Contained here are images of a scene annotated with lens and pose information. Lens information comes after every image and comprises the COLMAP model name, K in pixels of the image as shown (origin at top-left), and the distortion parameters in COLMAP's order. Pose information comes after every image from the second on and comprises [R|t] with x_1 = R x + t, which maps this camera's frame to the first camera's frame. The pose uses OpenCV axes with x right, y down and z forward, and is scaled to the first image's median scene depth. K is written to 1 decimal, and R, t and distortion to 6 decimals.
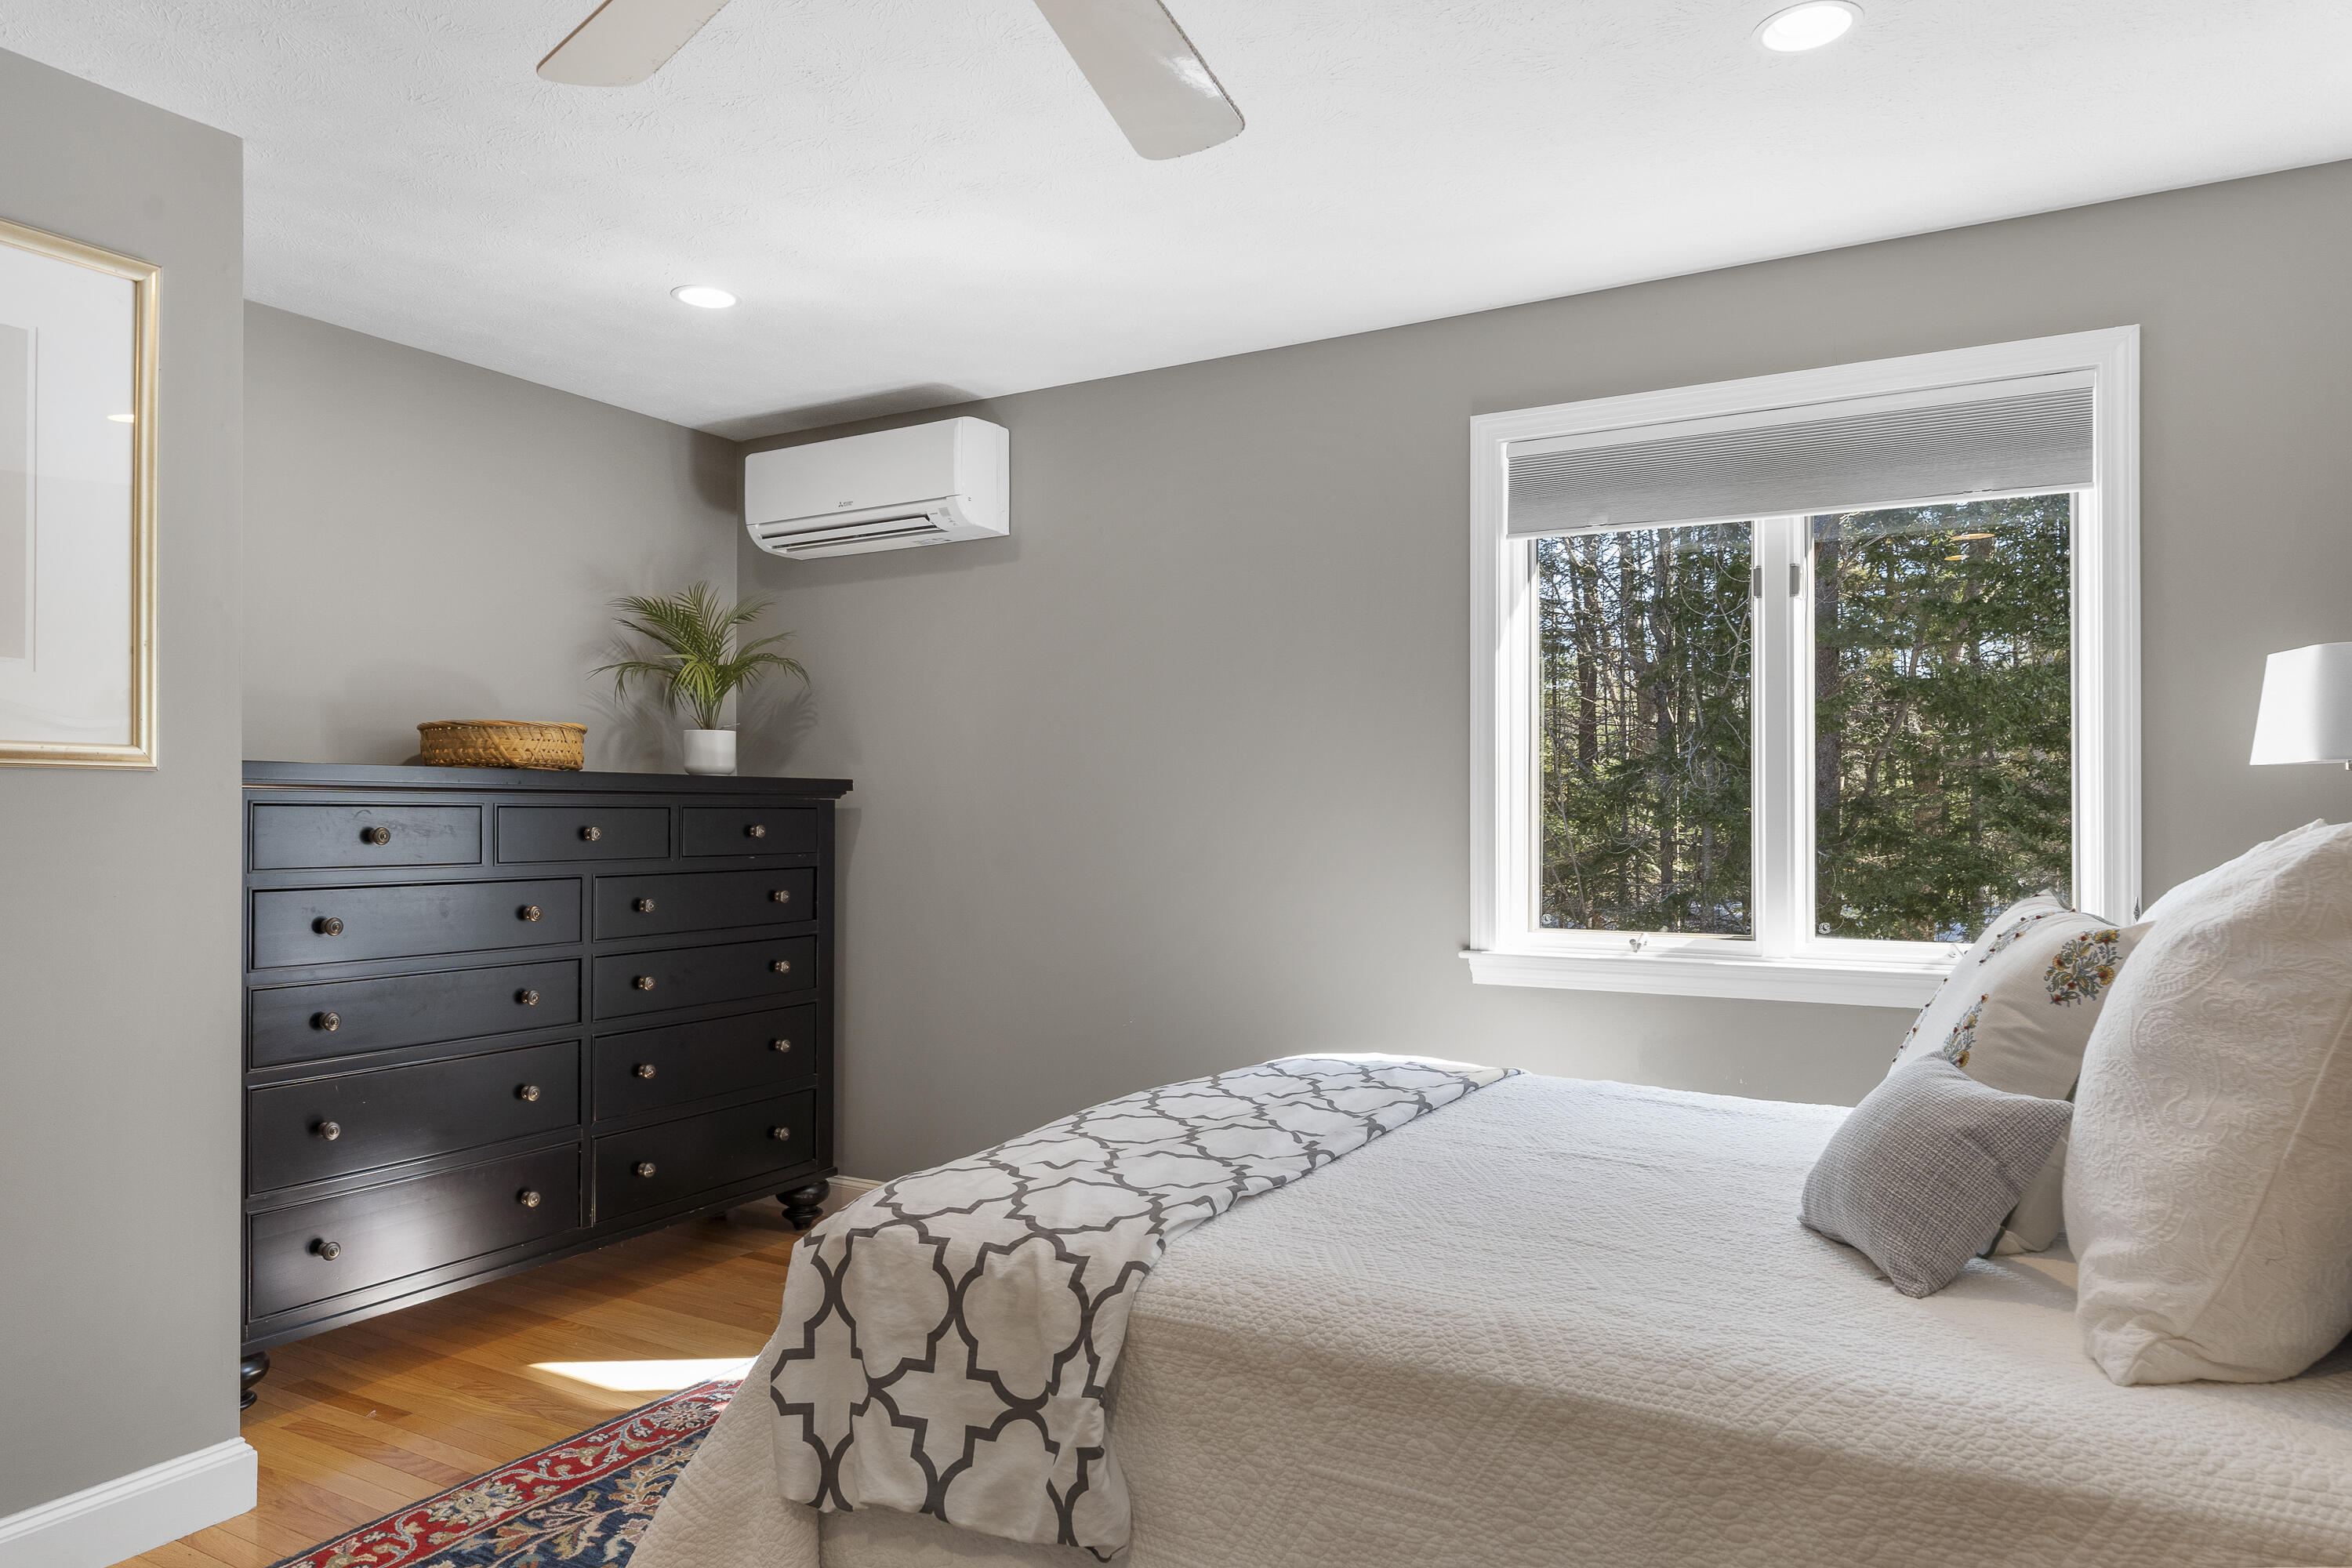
lens RADIAL K [[1504.0, 0, 1179.9], [0, 1504.0, 802.8], [0, 0, 1]] dist [-0.006216, 0.006988]
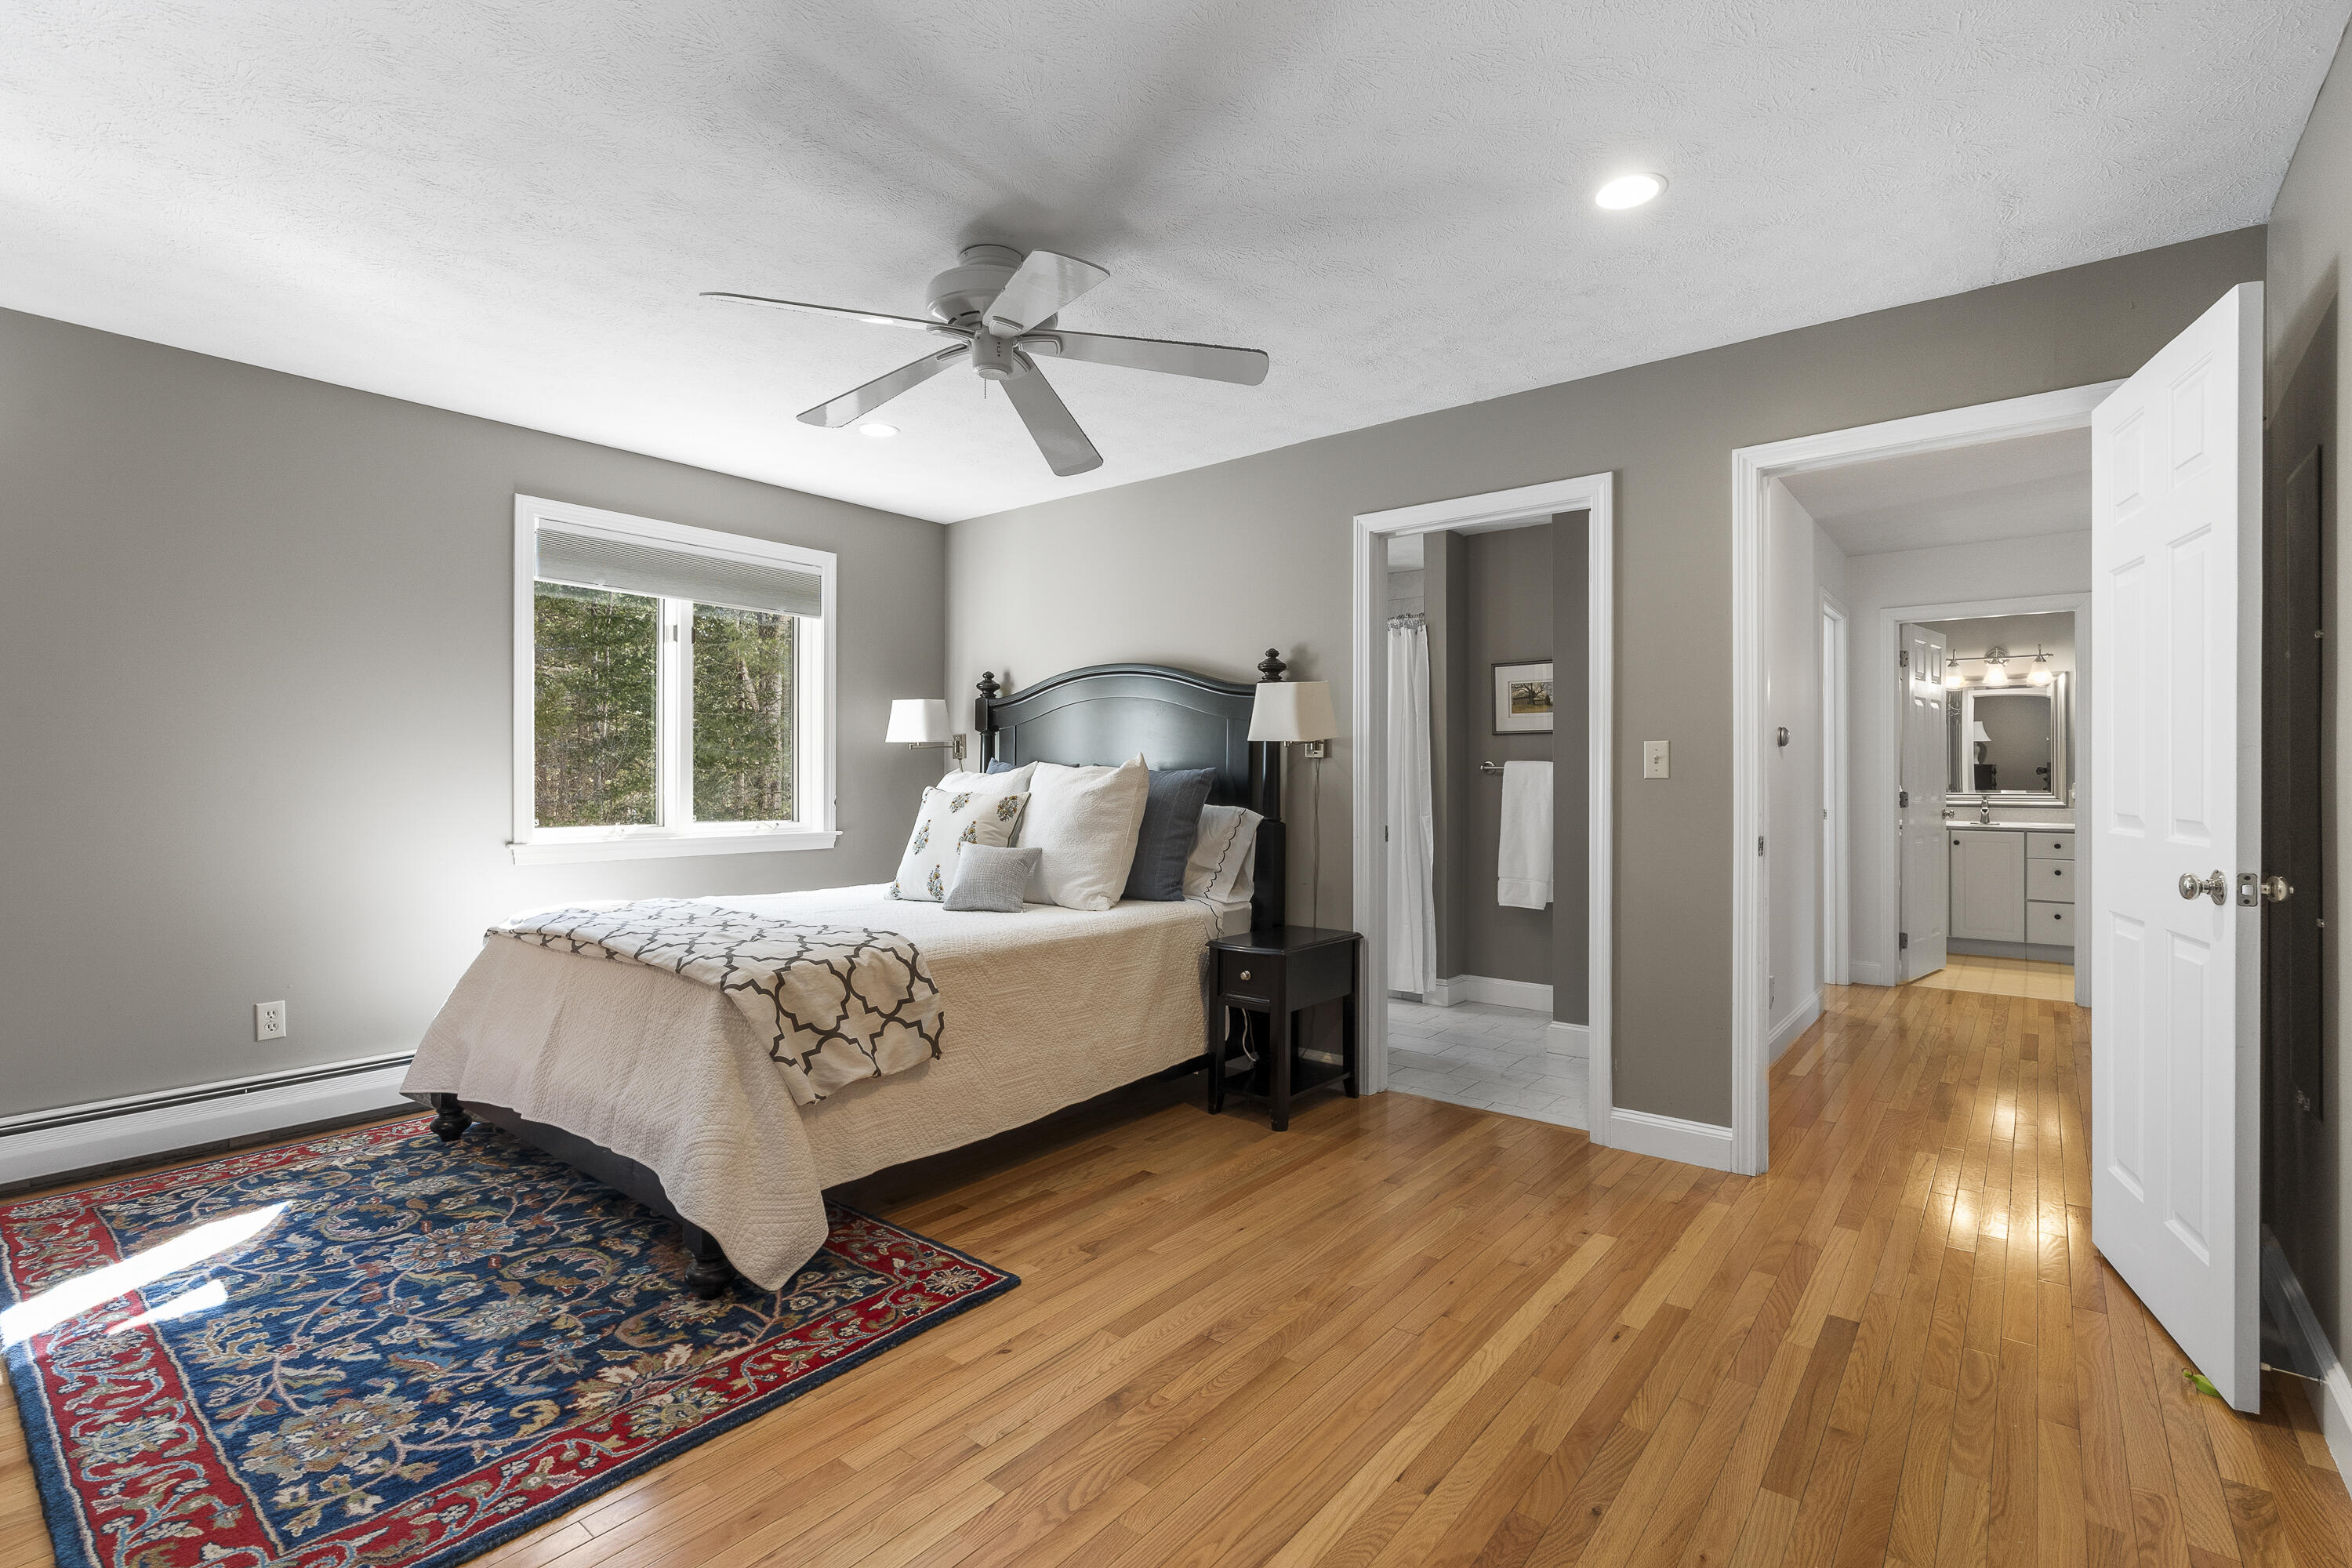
lens RADIAL K [[1080.8, 0, 1187.8], [0, 1080.8, 789.3], [0, 0, 1]] dist [-0.003130, 0.000303]
pose [[0.140452, -0.010295, 0.990034, -1.069265], [-0.012772, 0.999844, 0.012209, 0.026916], [-0.990005, -0.014359, 0.140299, 0.226768]]
